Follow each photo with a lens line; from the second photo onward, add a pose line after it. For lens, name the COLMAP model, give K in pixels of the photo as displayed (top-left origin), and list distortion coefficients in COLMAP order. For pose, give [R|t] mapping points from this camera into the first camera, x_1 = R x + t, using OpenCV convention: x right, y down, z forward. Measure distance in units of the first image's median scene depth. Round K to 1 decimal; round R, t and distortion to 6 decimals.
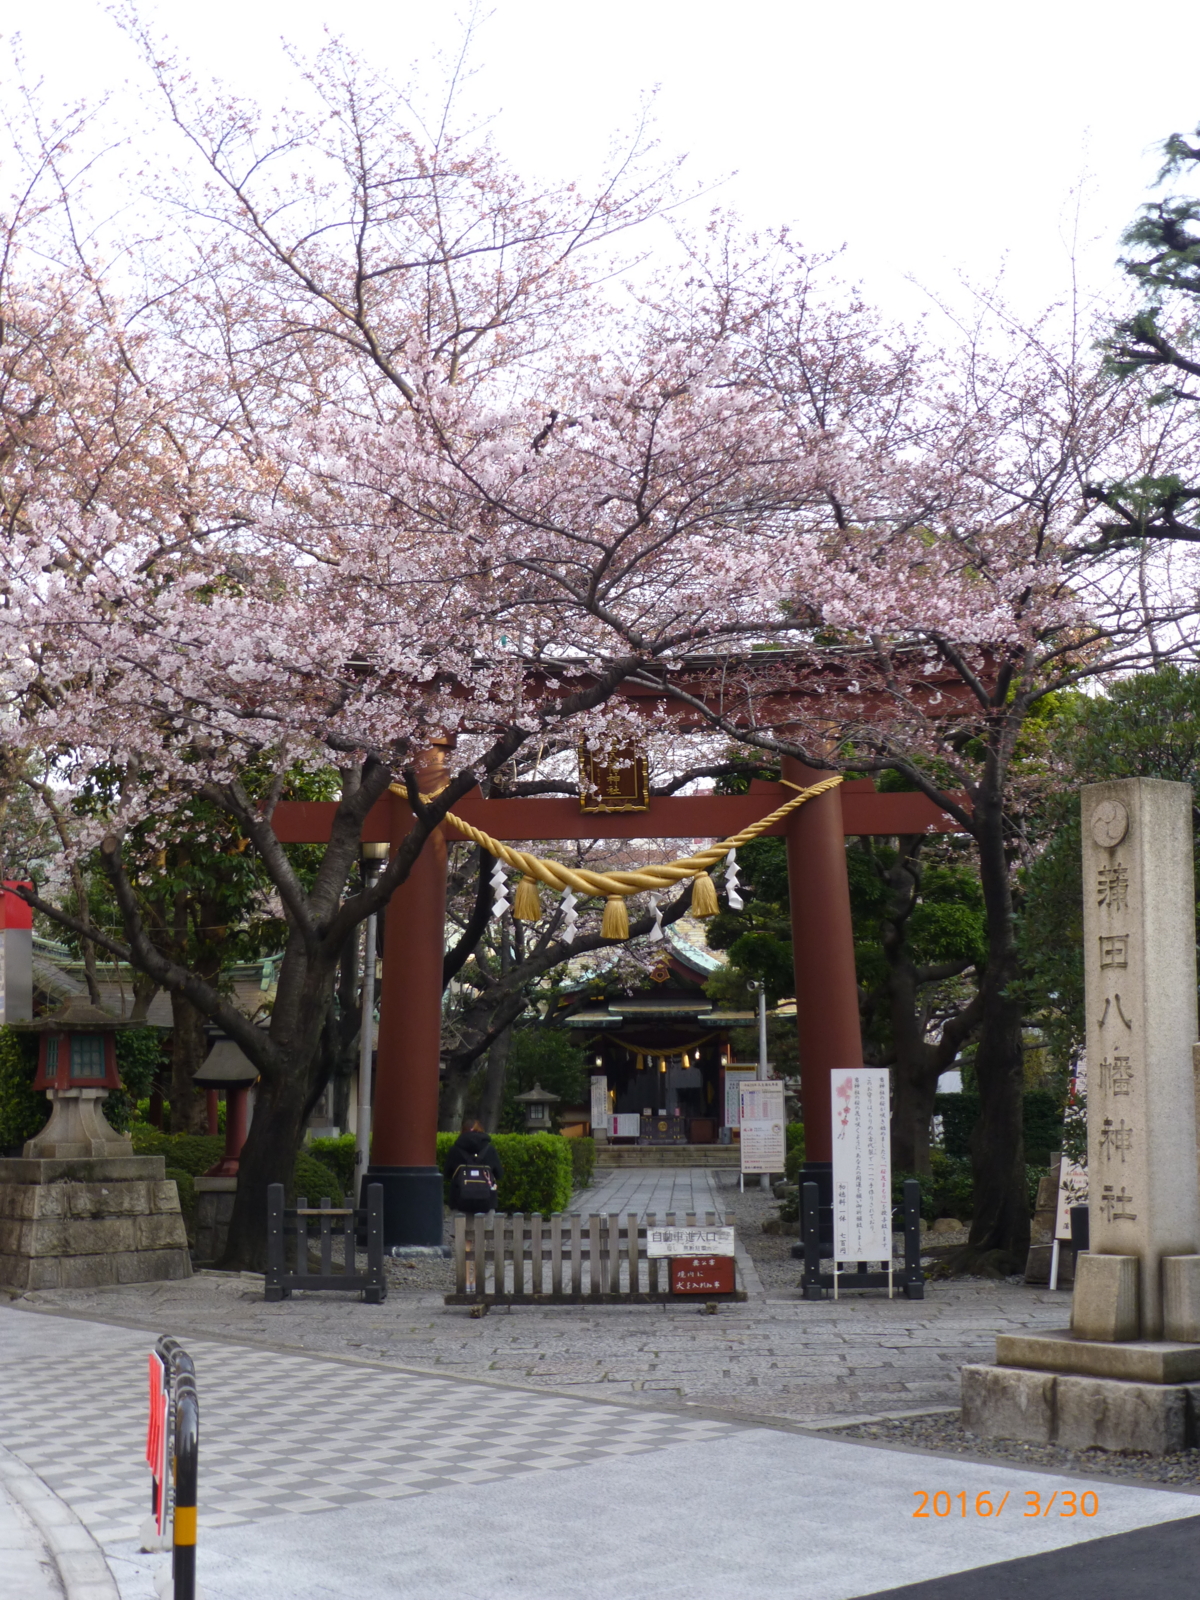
lens RADIAL K [[2332.5, 0, 598.2], [0, 2332.5, 794.4], [0, 0, 1]] dist [-0.133074, 0.000000]
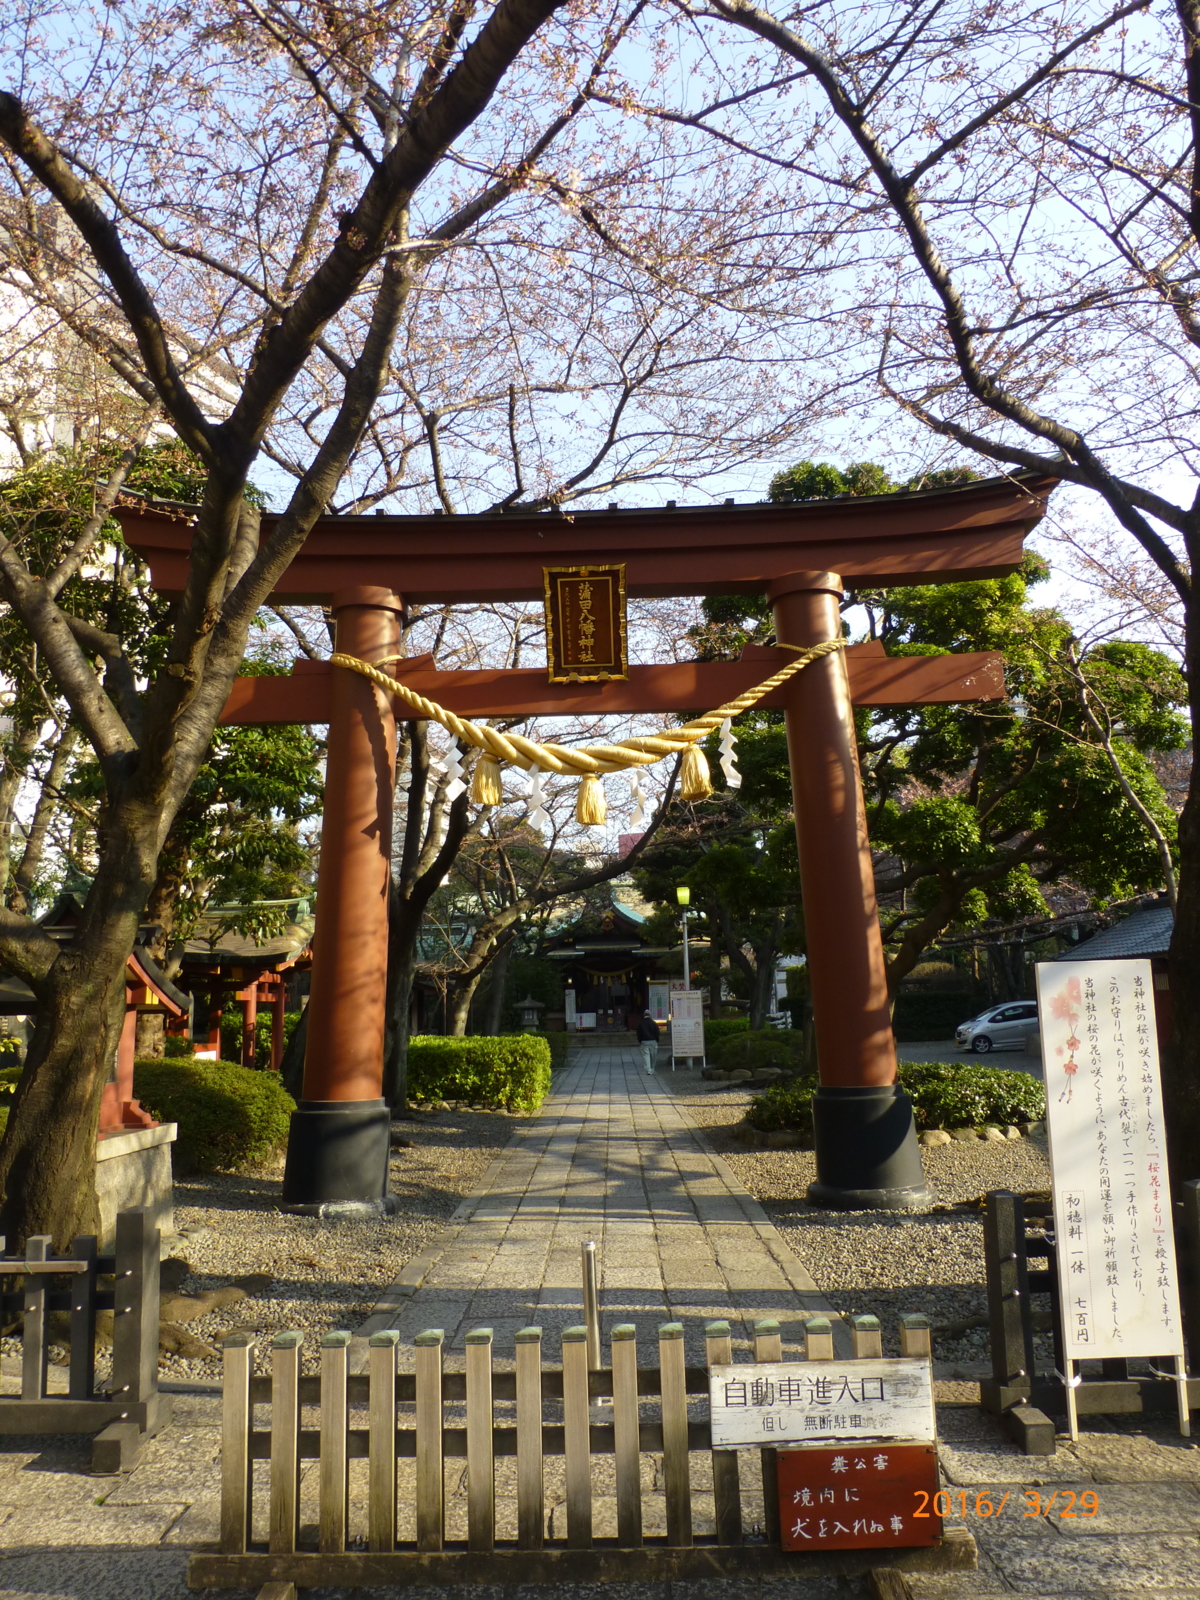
lens RADIAL K [[1156.7, 0, 605.3], [0, 1156.7, 817.1], [0, 0, 1]] dist [-0.050373, 0.005464]
pose [[0.999376, -0.012475, 0.033044, -0.001619], [0.013396, 0.999524, -0.027776, 0.091159], [-0.032682, 0.028201, 0.999068, 0.745363]]
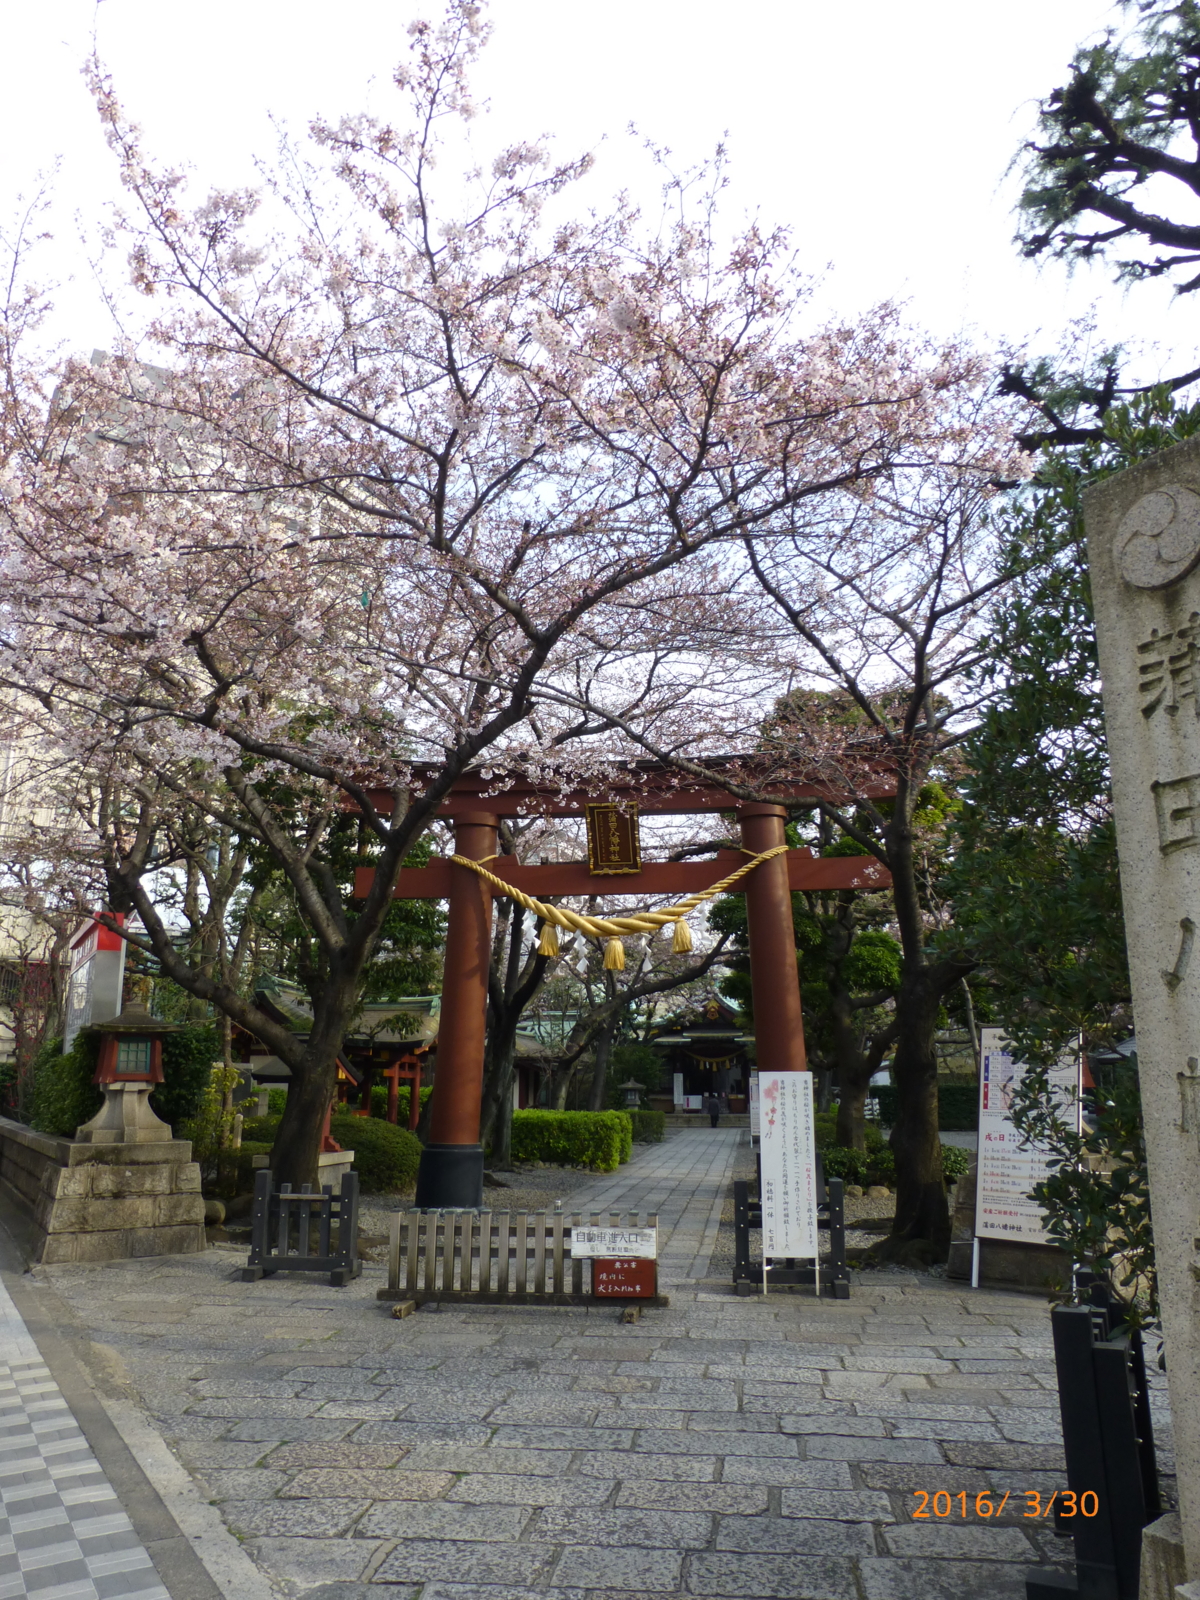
lens RADIAL K [[1156.7, 0, 601.6], [0, 1156.7, 808.1], [0, 0, 1]] dist [-0.050373, 0.005464]
pose [[0.996193, -0.010712, -0.086510, 0.074272], [0.001624, 0.994530, -0.104439, 0.051147], [0.087156, 0.103901, 0.990762, 0.443142]]
